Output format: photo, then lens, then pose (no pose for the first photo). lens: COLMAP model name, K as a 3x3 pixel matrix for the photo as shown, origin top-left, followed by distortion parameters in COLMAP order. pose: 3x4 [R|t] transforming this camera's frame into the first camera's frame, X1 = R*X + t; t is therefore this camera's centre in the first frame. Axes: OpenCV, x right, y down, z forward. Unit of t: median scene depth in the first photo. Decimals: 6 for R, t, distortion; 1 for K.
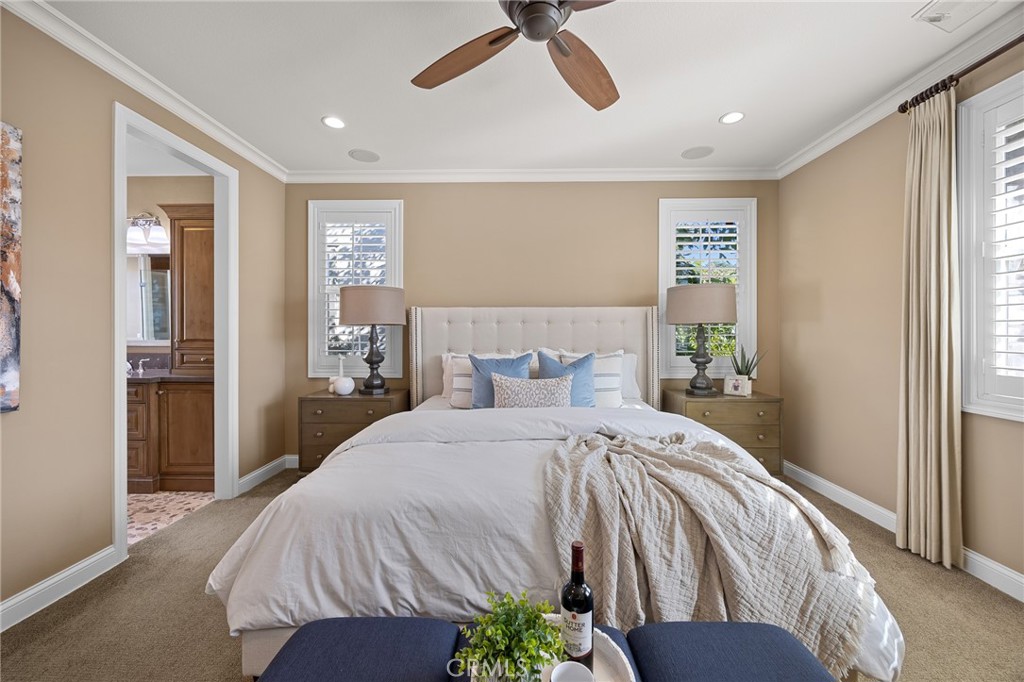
lens RADIAL K [[389.1, 0, 512.1], [0, 389.1, 337.6], [0, 0, 1]] dist [-0.005408, 0.000356]
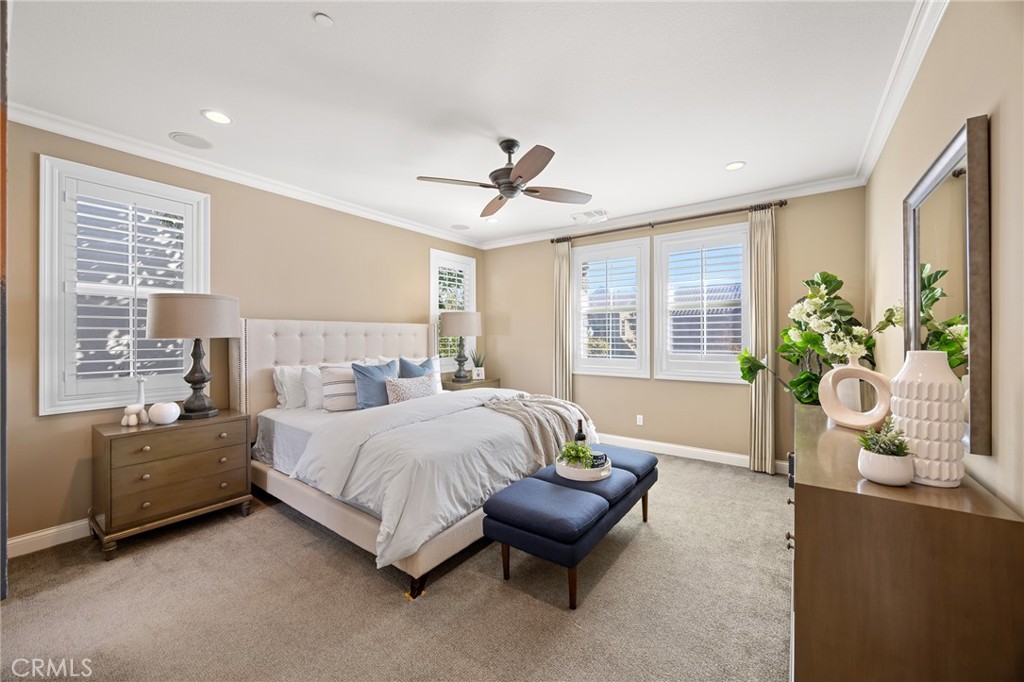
lens RADIAL K [[389.1, 0, 514.7], [0, 389.1, 342.8], [0, 0, 1]] dist [-0.005408, 0.000356]
pose [[0.571328, -0.014962, 0.820585, -0.683405], [0.014778, 0.999859, 0.007942, -0.018918], [-0.820589, 0.007589, 0.571469, -0.072570]]
